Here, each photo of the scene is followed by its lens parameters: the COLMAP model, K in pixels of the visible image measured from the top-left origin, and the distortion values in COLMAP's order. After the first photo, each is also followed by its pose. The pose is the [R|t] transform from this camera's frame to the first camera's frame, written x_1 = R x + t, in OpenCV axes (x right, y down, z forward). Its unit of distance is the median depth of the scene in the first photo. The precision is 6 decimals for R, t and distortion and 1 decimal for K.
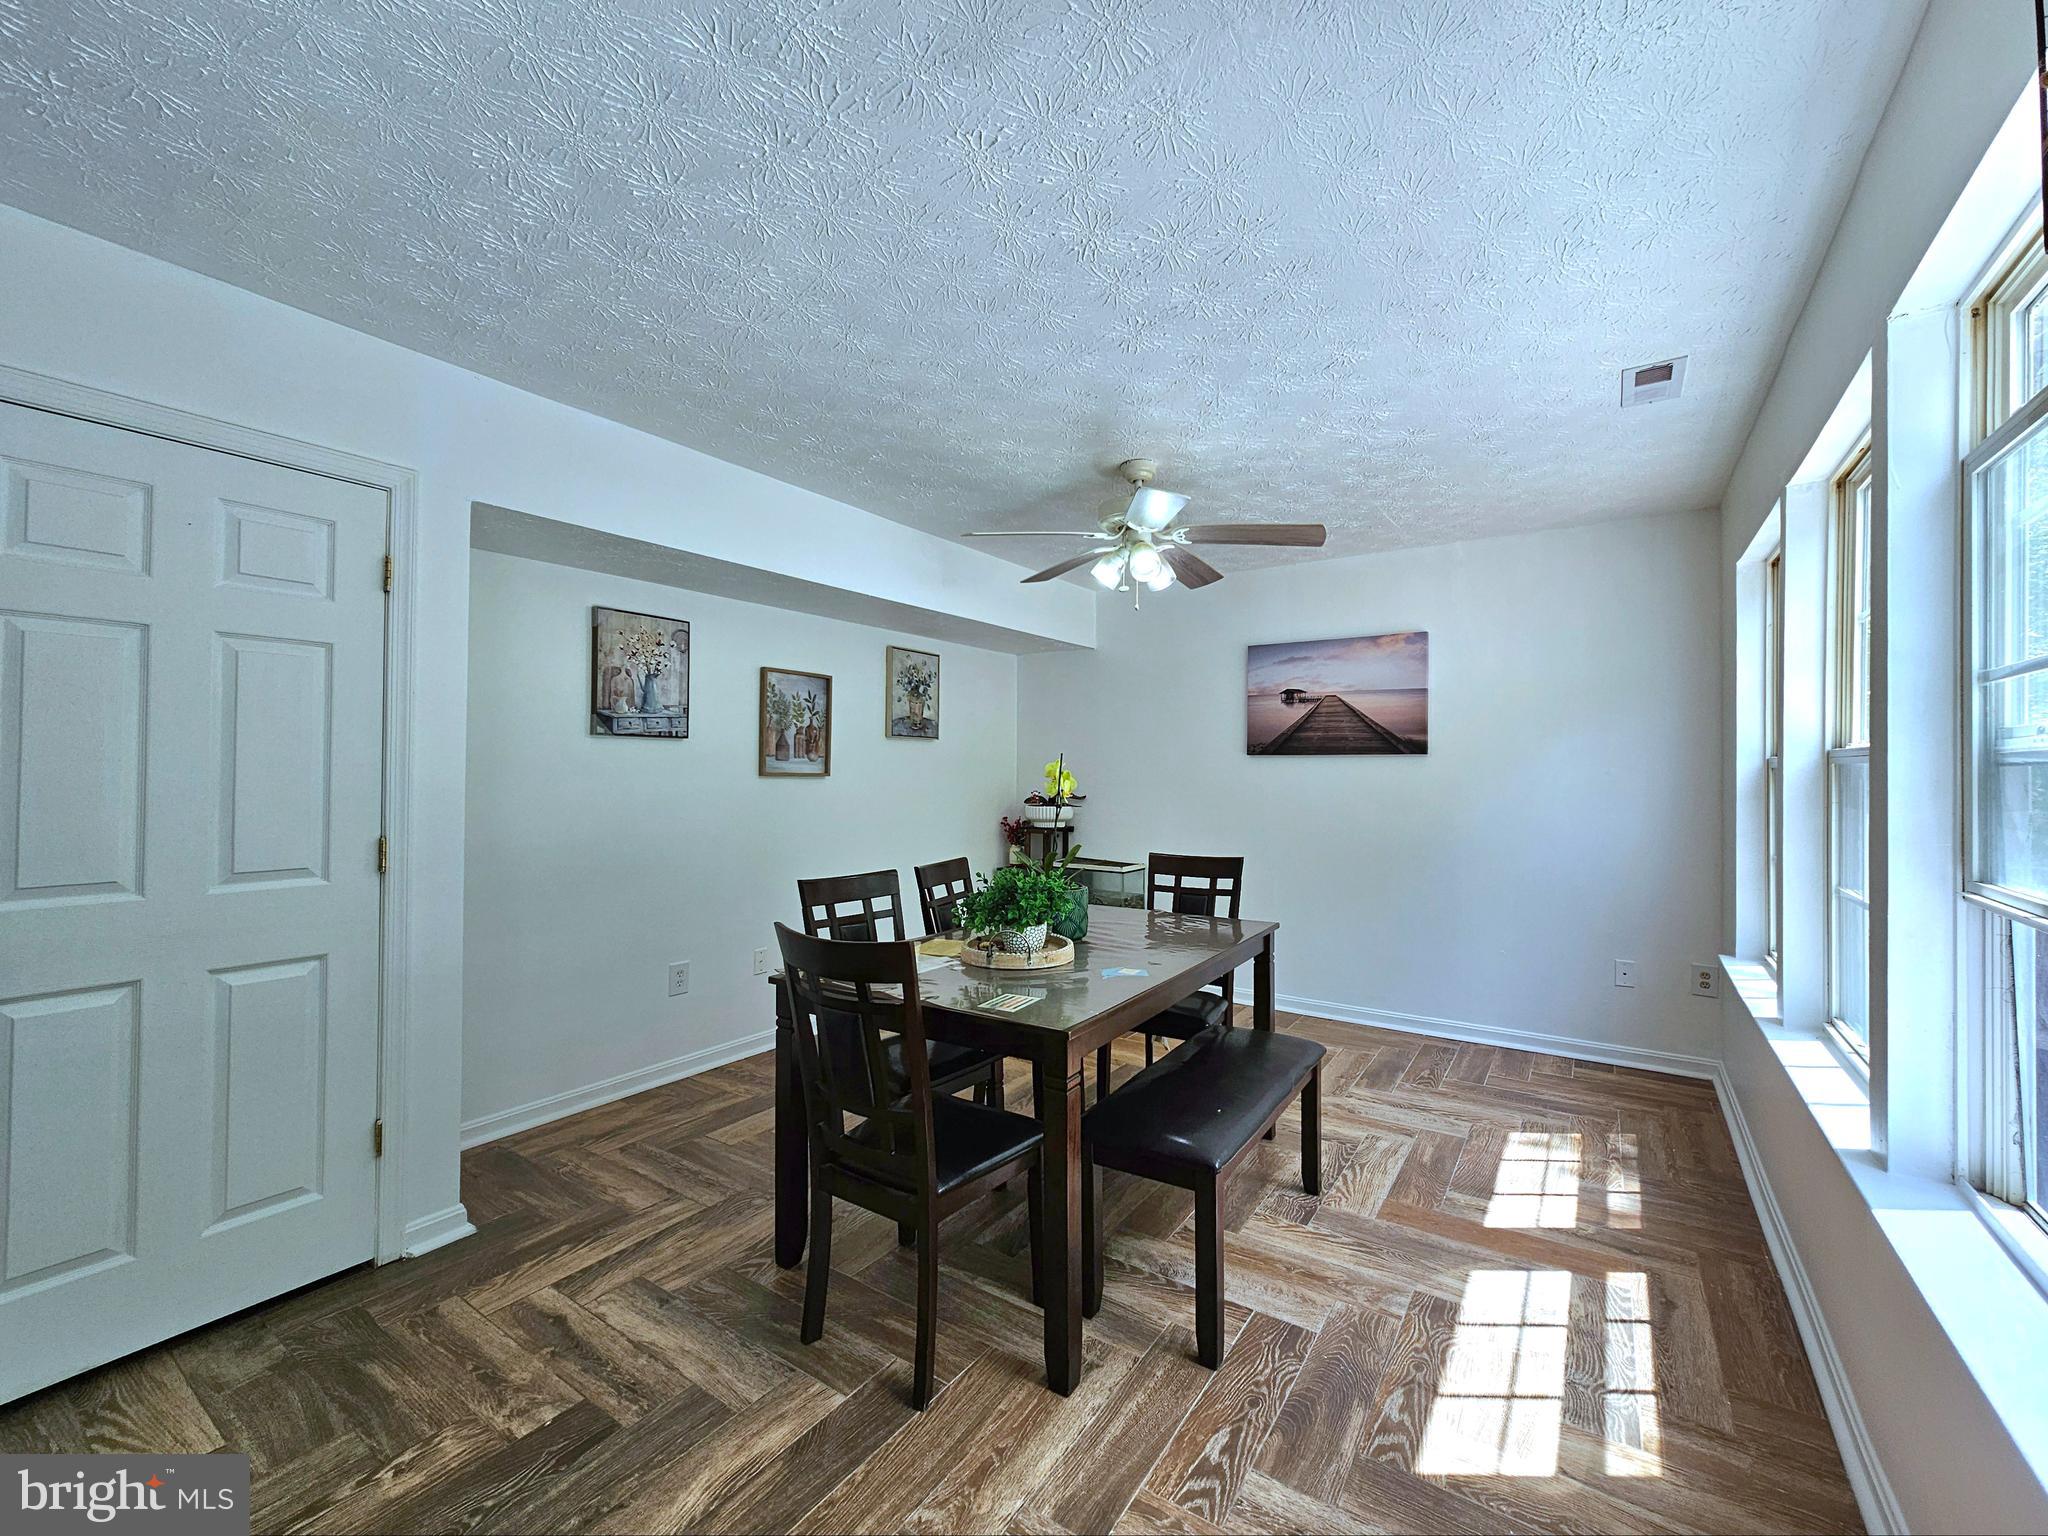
lens RADIAL K [[844.4, 0, 1028.0], [0, 844.4, 762.2], [0, 0, 1]] dist [-0.002599, 0.001566]
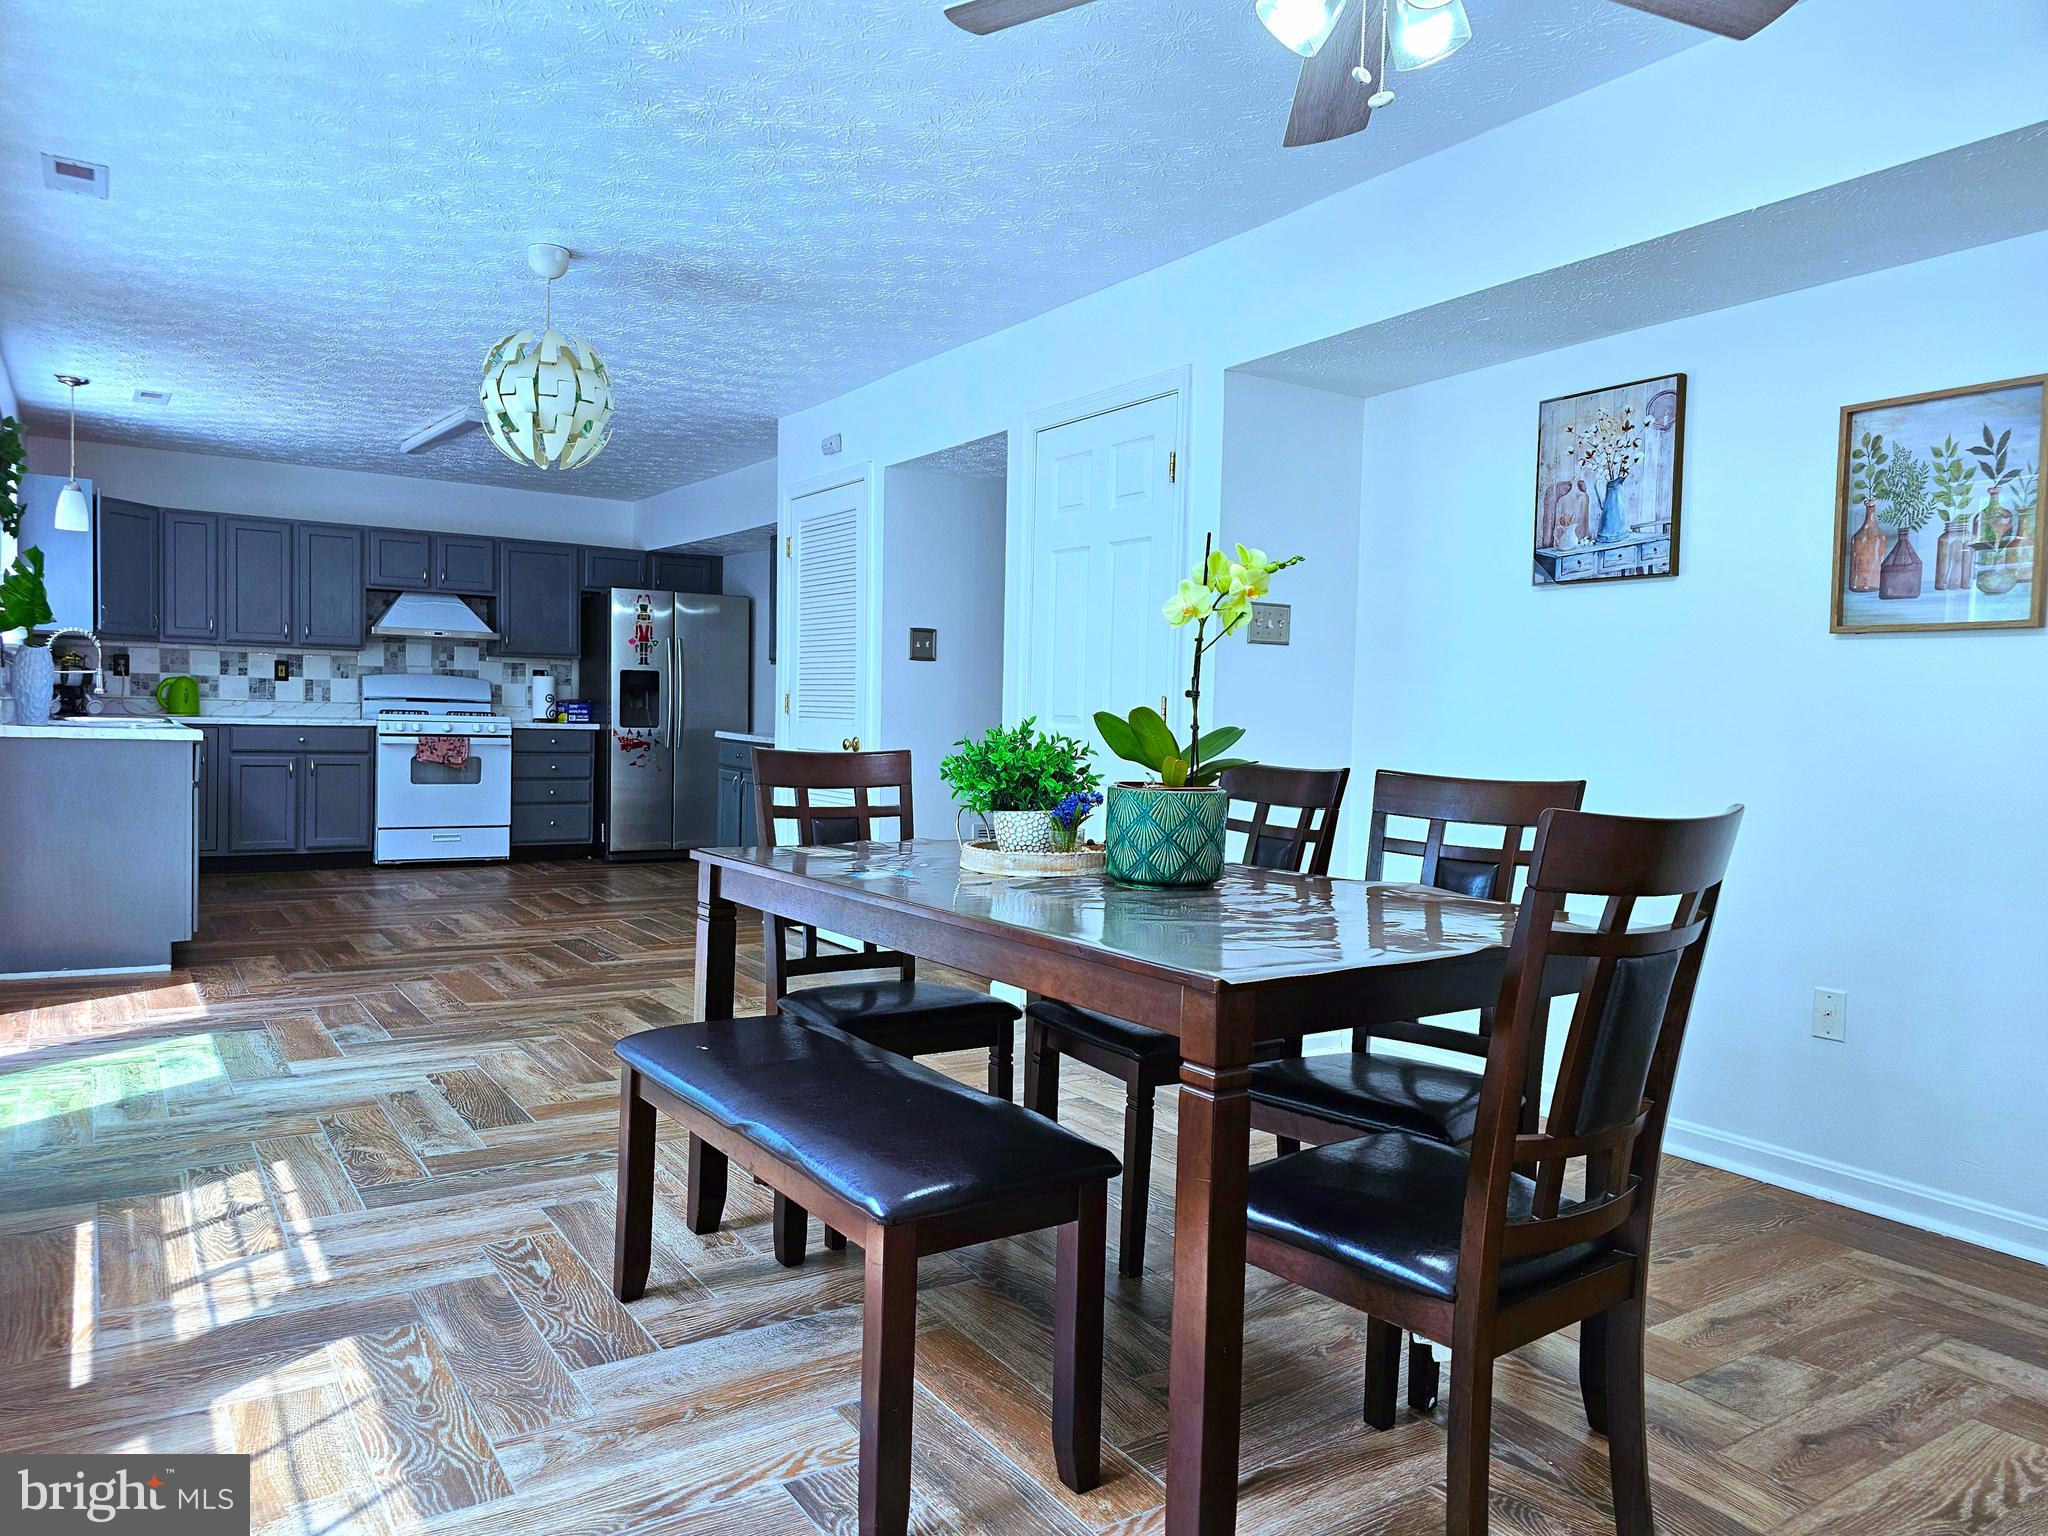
lens RADIAL K [[1440.5, 0, 1037.6], [0, 1440.5, 777.8], [0, 0, 1]] dist [0.042467, -0.015856]
pose [[-0.385966, 0.024399, -0.922190, 0.769061], [-0.015549, 0.999336, 0.032948, 0.094364], [0.922382, 0.027056, -0.385330, 1.085190]]
